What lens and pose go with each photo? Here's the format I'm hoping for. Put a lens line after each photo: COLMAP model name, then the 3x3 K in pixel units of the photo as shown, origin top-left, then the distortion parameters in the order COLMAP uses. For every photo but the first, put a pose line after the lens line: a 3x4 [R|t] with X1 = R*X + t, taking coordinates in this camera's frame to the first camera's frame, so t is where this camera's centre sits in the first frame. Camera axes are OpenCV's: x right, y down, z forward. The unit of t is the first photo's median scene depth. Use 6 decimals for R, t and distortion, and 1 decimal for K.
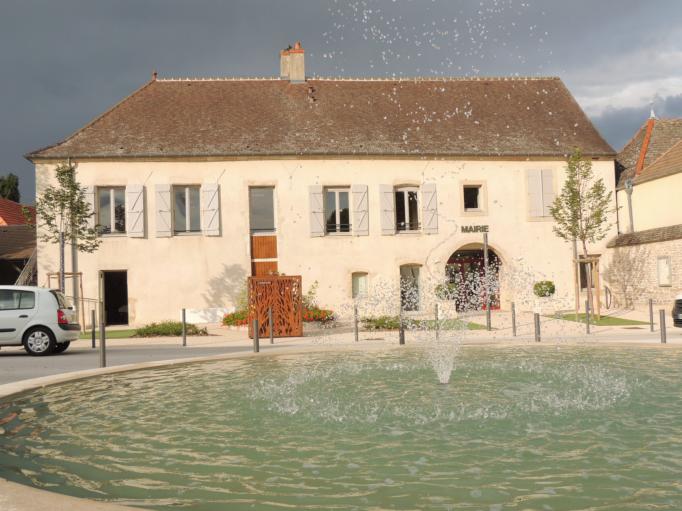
lens RADIAL K [[722.7, 0, 341.0], [0, 722.7, 255.5], [0, 0, 1]] dist [-0.067820, -0.002273]
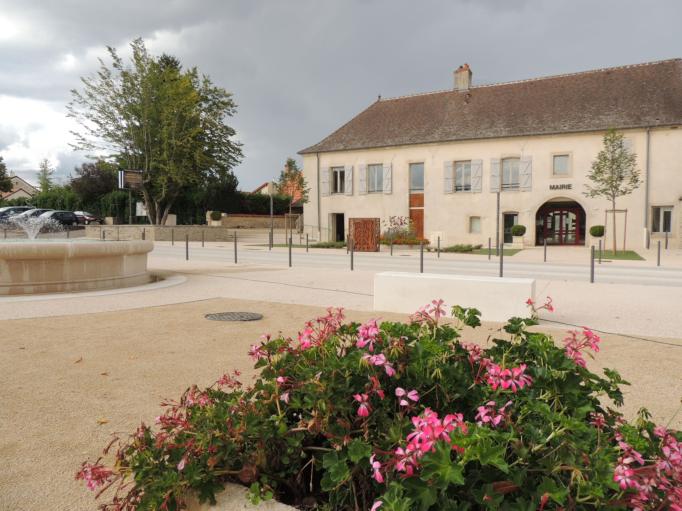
lens RADIAL K [[483.8, 0, 341.0], [0, 483.8, 255.5], [0, 0, 1]] dist [-0.017495, -0.004418]
pose [[0.818949, 0.061854, -0.570524, 0.386064], [-0.002630, 0.994568, 0.104052, -0.001107], [0.573861, -0.083713, 0.814663, -0.008231]]
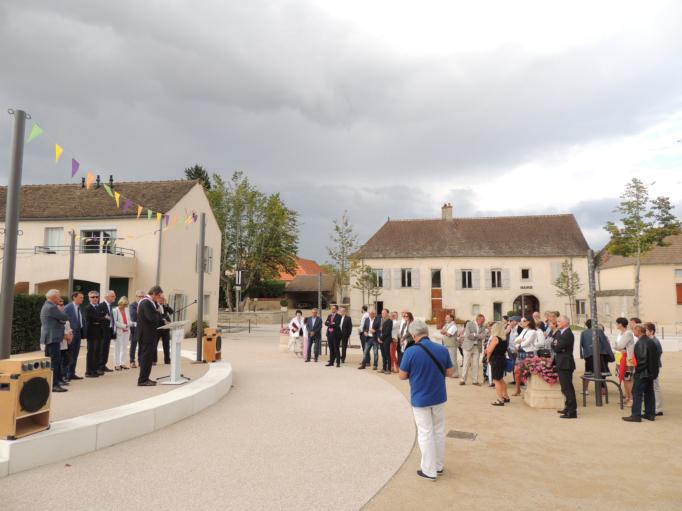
lens RADIAL K [[483.8, 0, 341.0], [0, 483.8, 255.5], [0, 0, 1]] dist [-0.017495, -0.004418]
pose [[0.967517, 0.006053, -0.252734, -0.004631], [-0.015958, 0.999182, -0.037159, -0.074958], [0.252303, 0.039985, 0.966822, -0.707308]]
